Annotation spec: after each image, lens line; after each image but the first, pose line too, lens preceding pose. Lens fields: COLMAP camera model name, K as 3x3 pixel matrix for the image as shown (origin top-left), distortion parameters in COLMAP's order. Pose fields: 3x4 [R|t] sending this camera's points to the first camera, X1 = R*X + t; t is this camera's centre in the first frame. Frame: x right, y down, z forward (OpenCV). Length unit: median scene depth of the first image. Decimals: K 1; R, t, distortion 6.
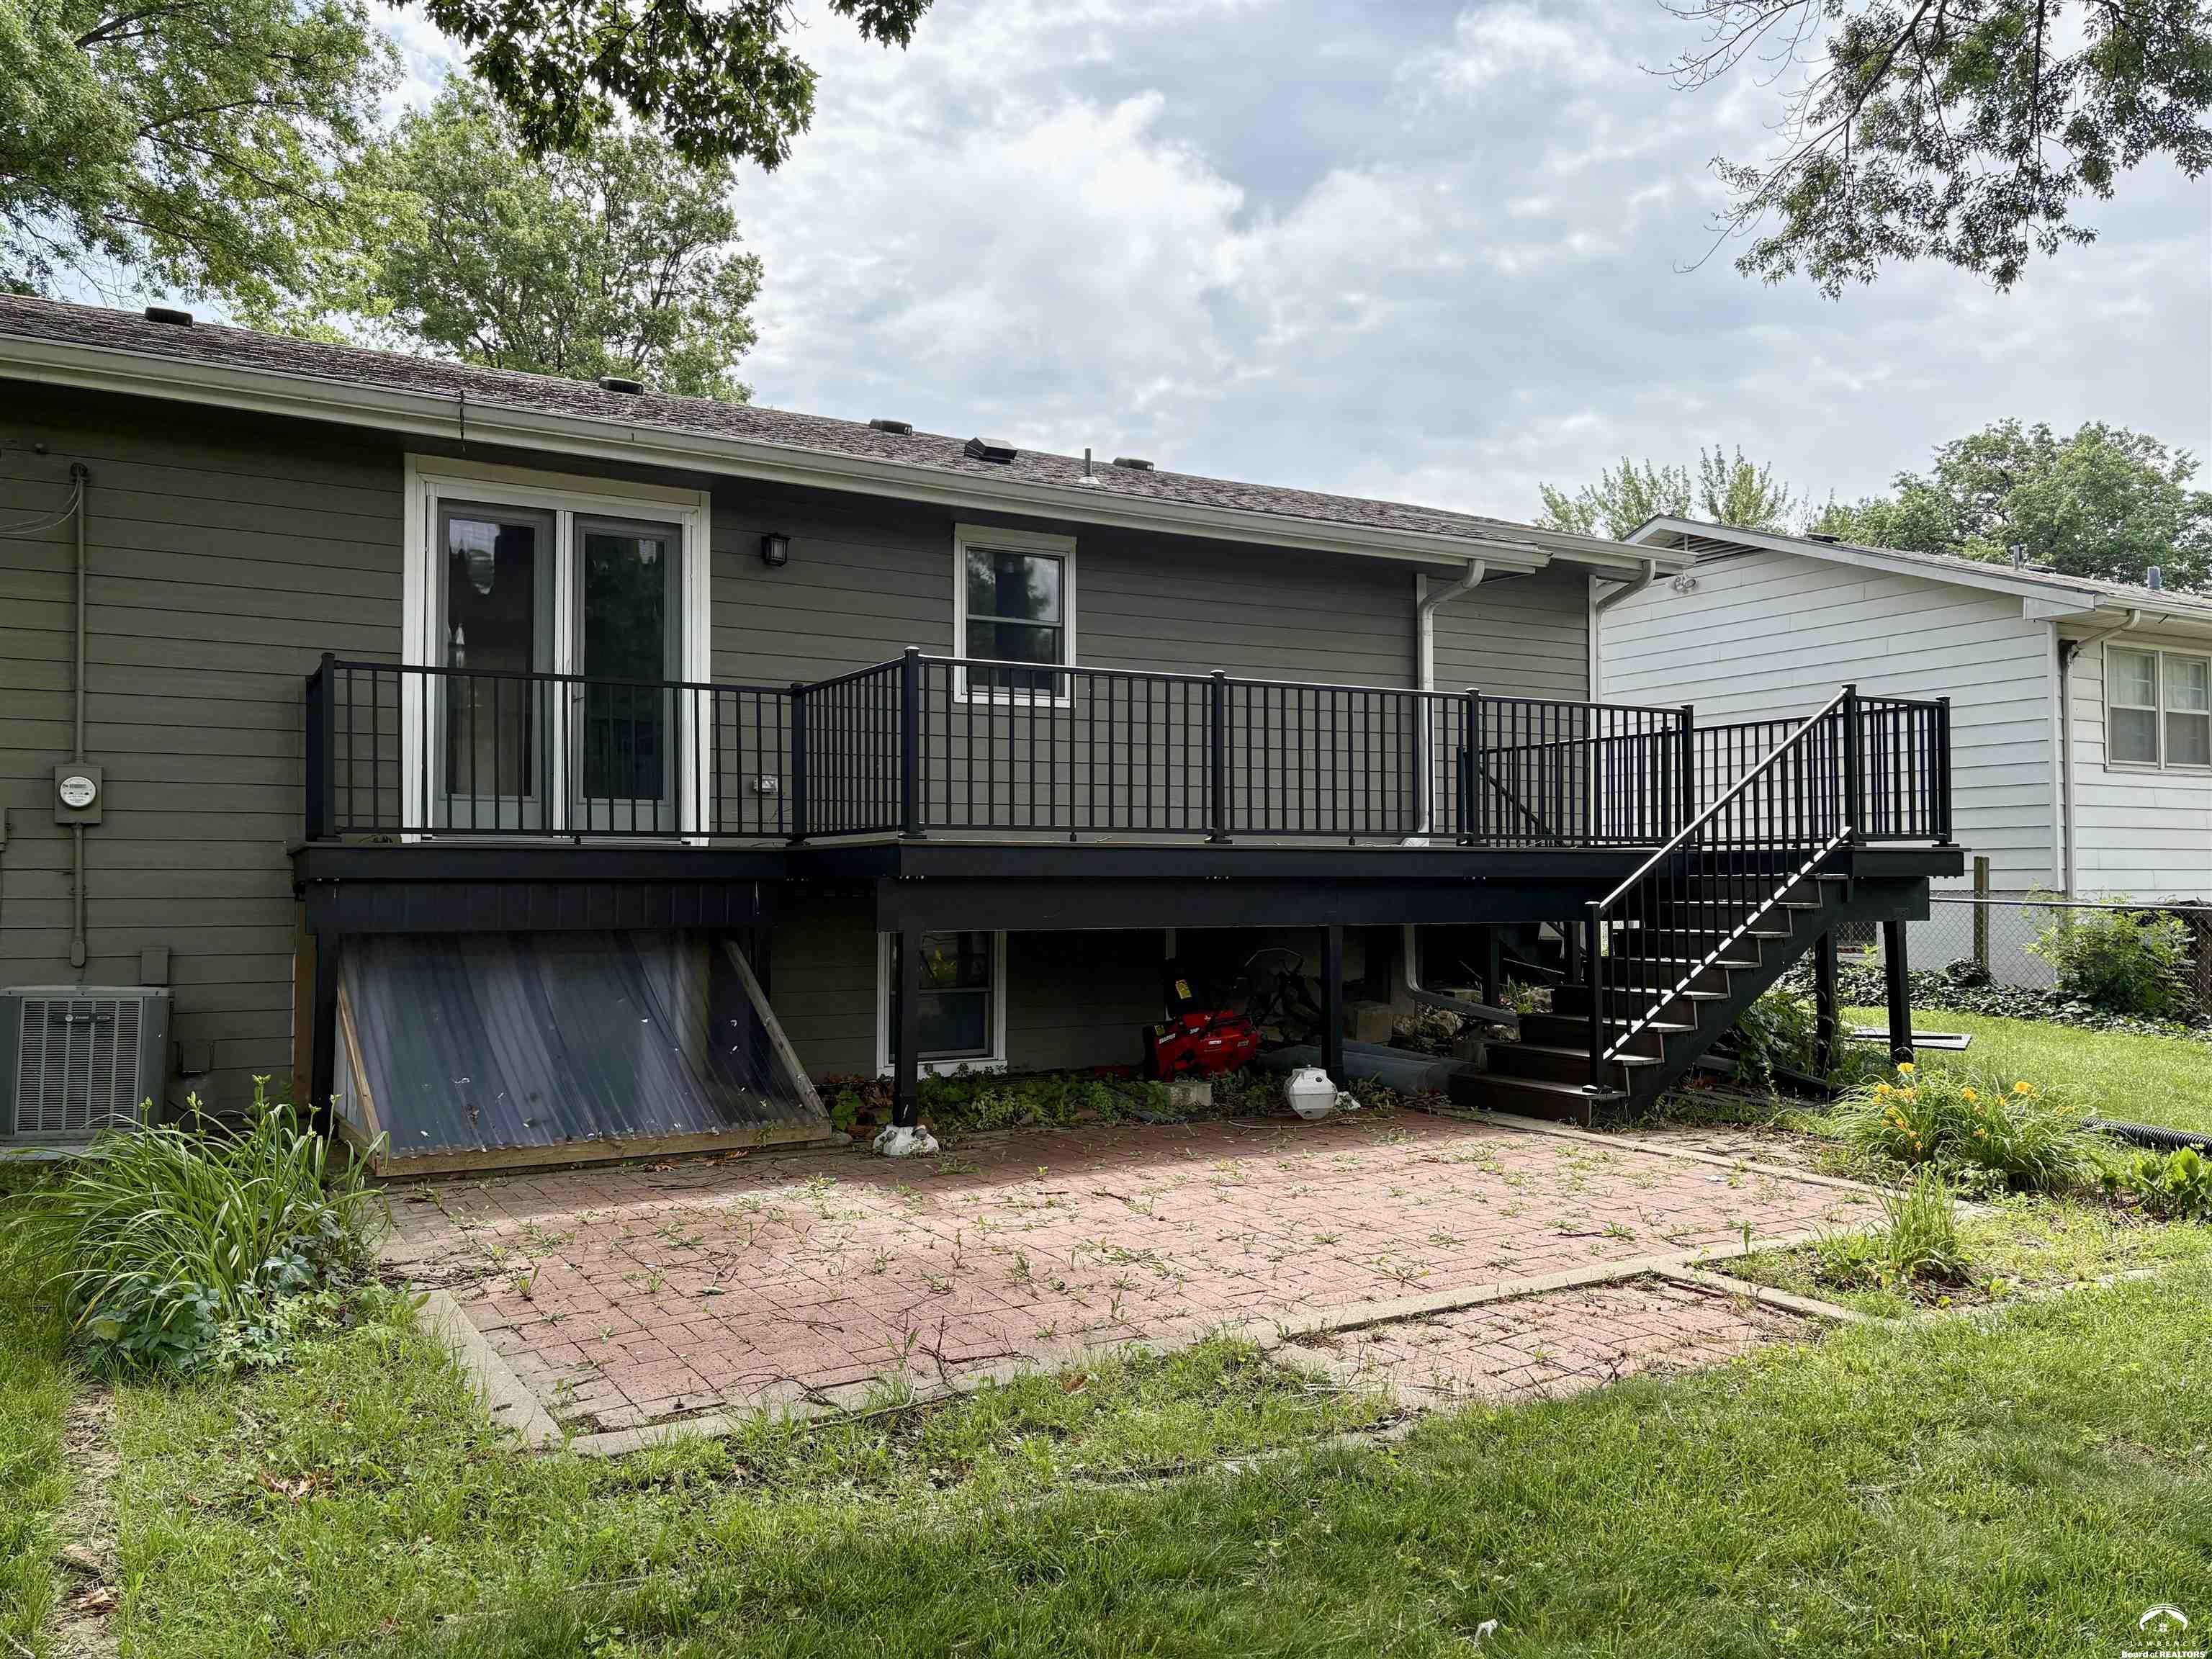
lens RADIAL K [[1651.8, 0, 1106.3], [0, 1651.8, 842.8], [0, 0, 1]] dist [0.407013, -0.002622]
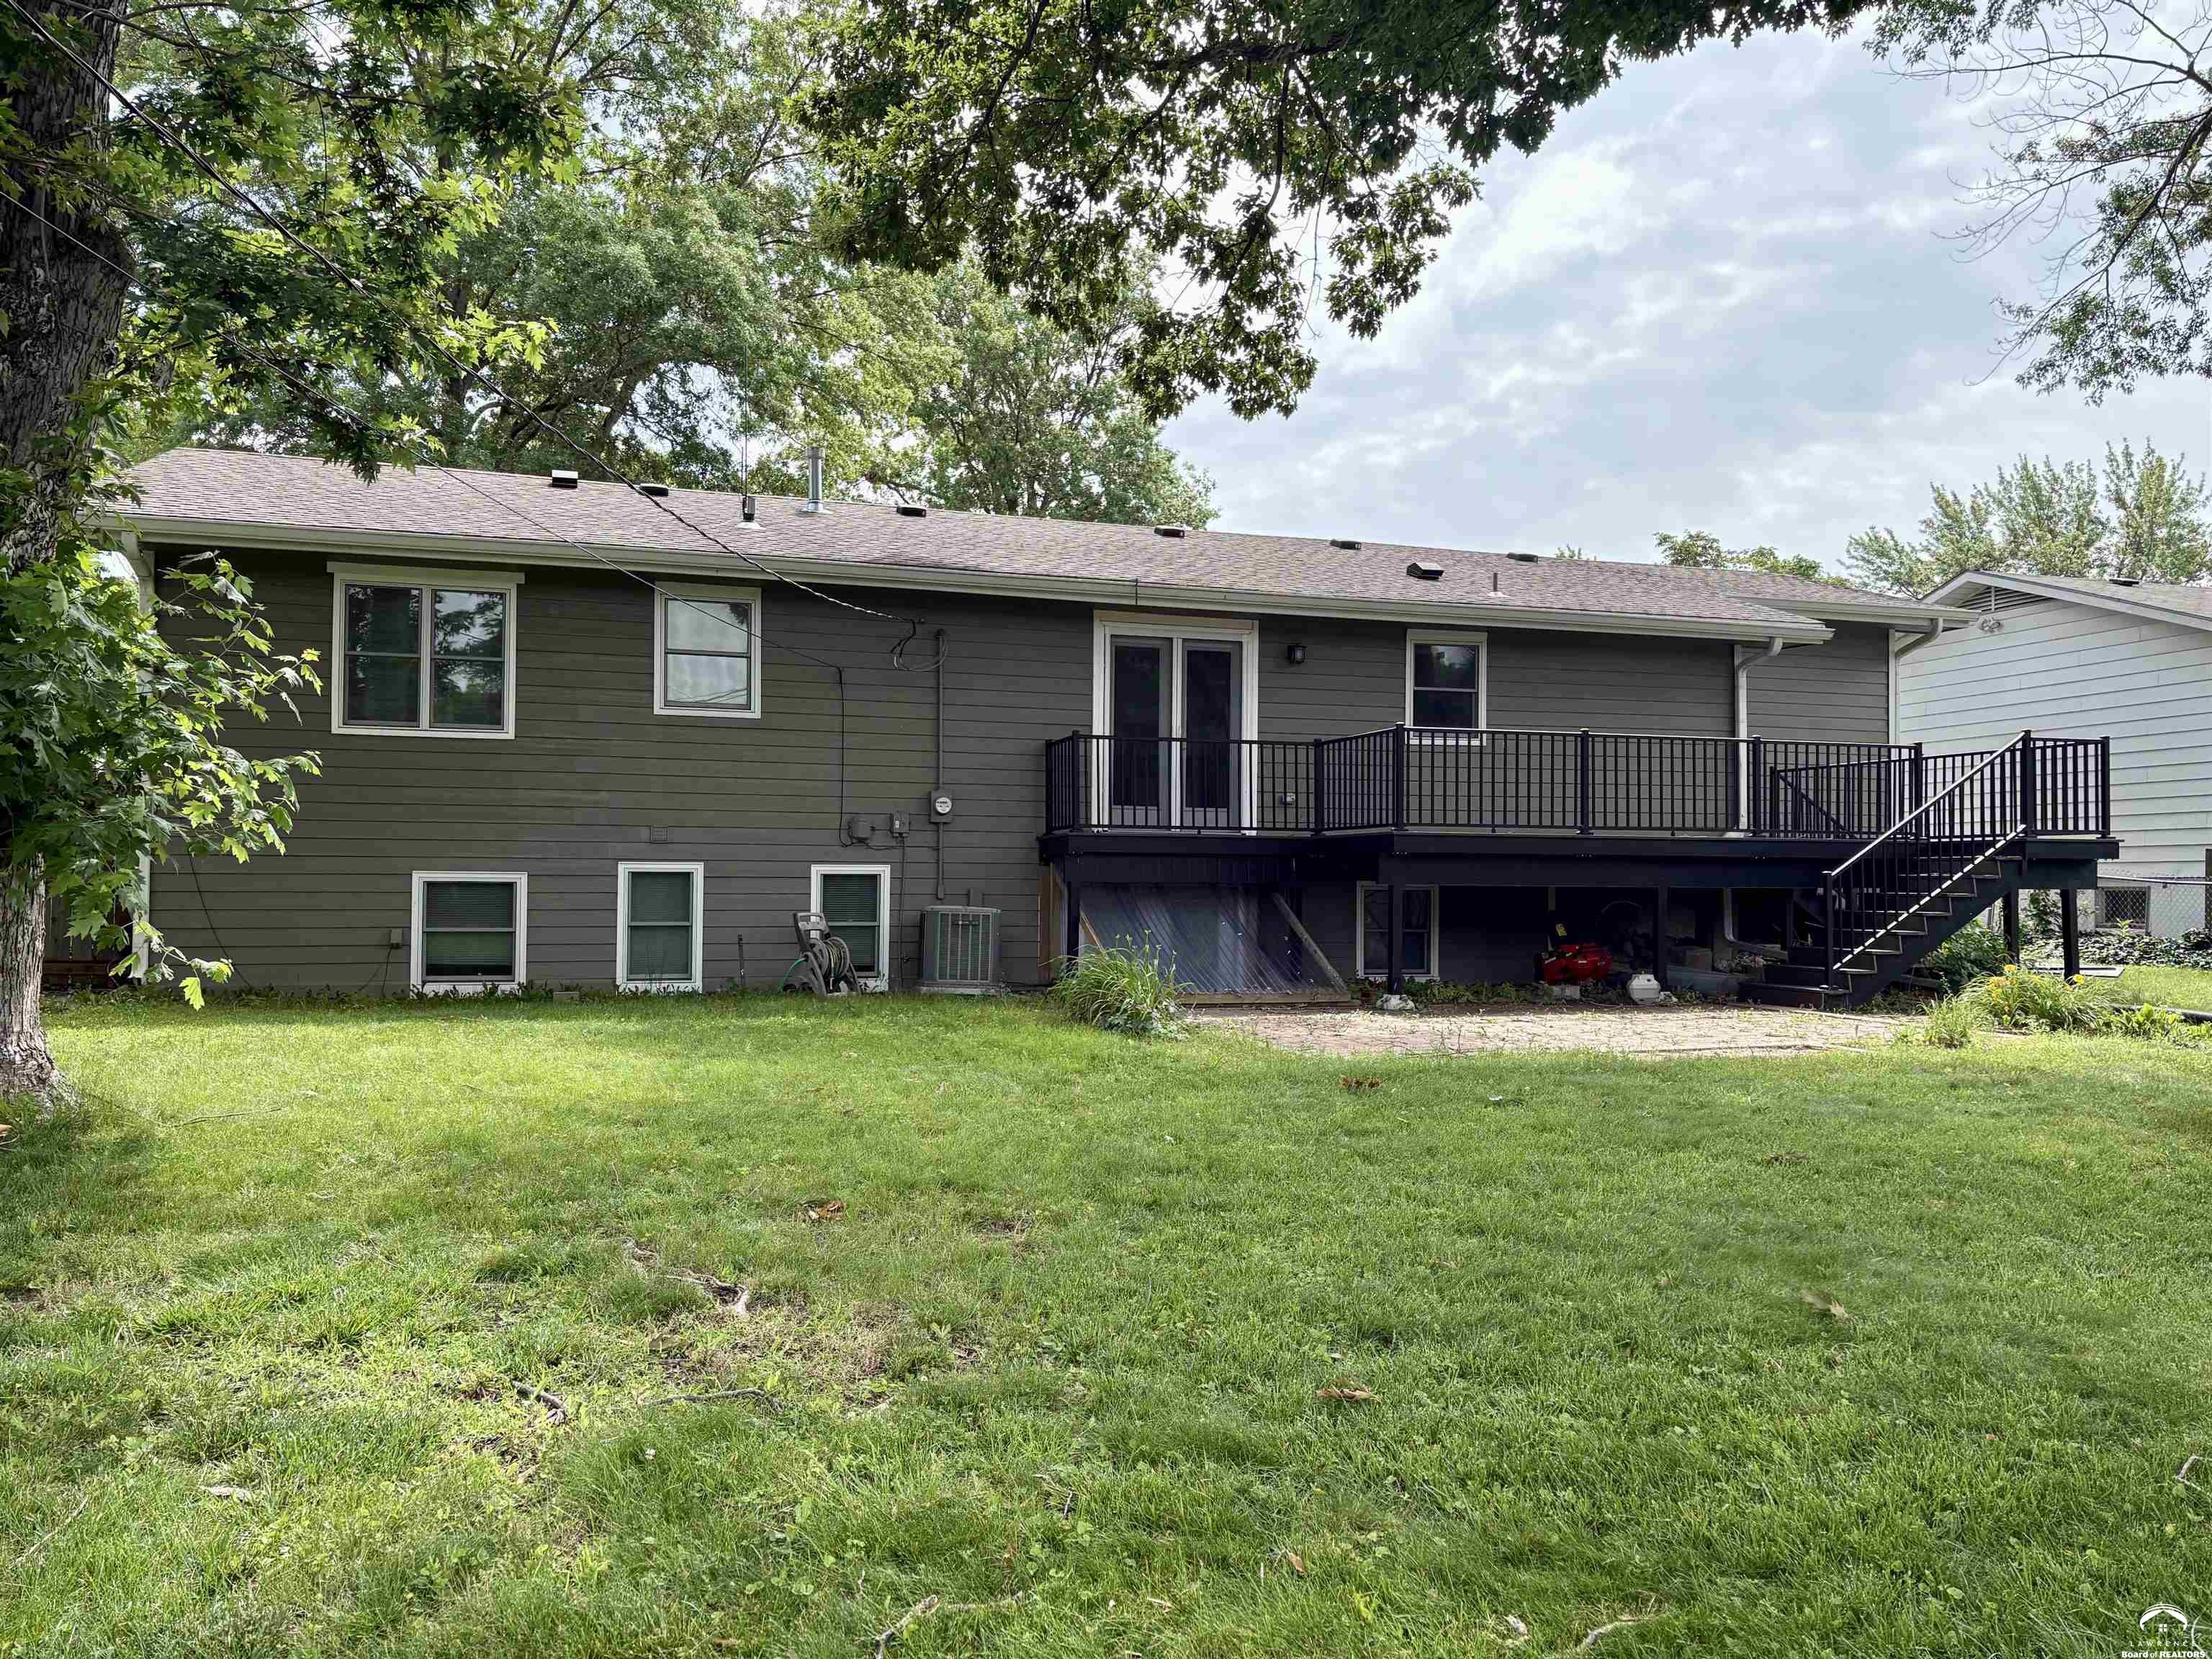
lens RADIAL K [[1673.0, 0, 1051.0], [0, 1673.0, 817.7], [0, 0, 1]] dist [0.023411, -0.014445]
pose [[0.968863, -0.000065, -0.247598, -0.026053], [-0.003008, 0.999923, -0.012035, 0.004106], [0.247580, 0.012405, 0.968788, -0.591207]]
